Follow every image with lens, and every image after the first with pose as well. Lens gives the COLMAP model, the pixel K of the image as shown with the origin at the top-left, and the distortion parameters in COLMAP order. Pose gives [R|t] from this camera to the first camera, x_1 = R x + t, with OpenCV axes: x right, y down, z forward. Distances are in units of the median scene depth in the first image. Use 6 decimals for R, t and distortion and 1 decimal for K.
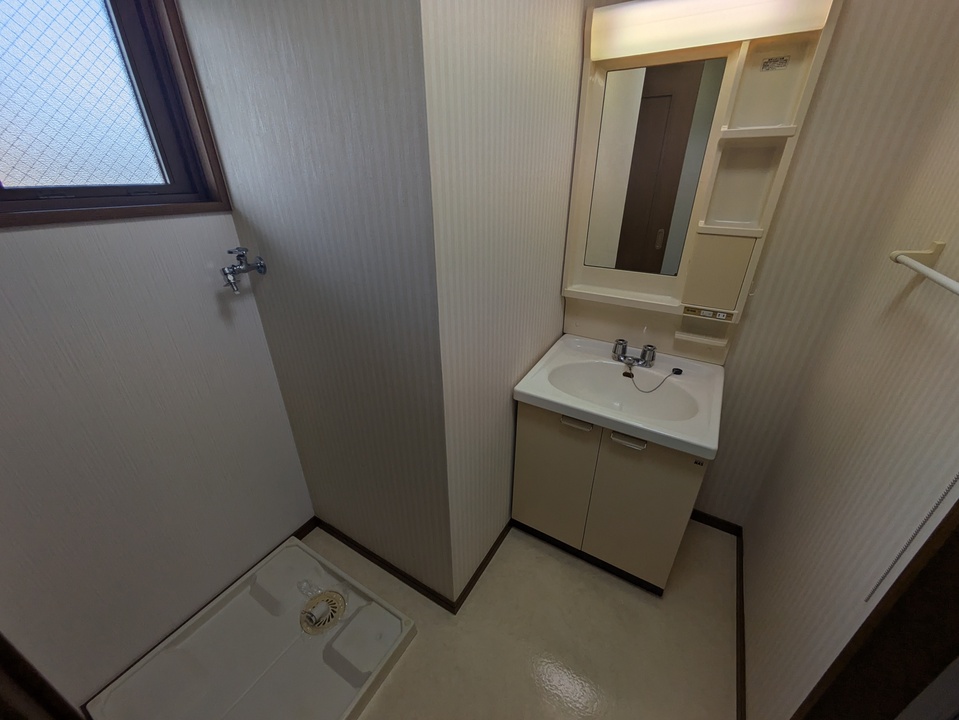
lens RADIAL K [[380.7, 0, 478.6], [0, 380.7, 362.5], [0, 0, 1]] dist [-0.001067, 0.001897]
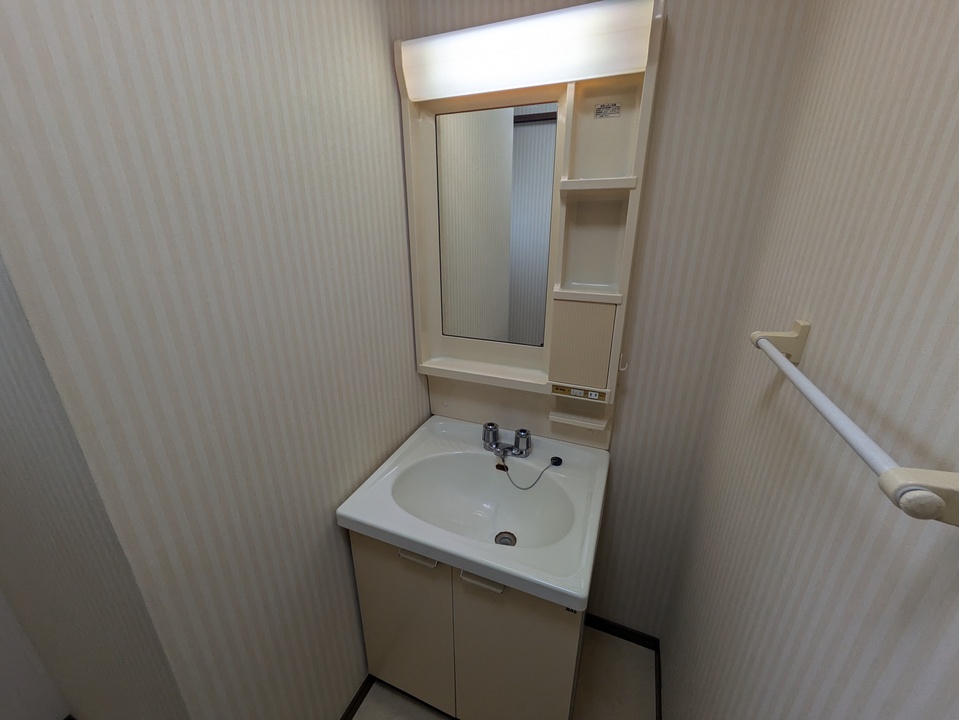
lens RADIAL K [[380.7, 0, 480.8], [0, 380.7, 361.4], [0, 0, 1]] dist [-0.001067, 0.001897]
pose [[0.988381, -0.051824, 0.142891, 0.304764], [0.068218, 0.991327, -0.112330, -0.127767], [-0.135830, 0.120772, 0.983343, 0.233515]]
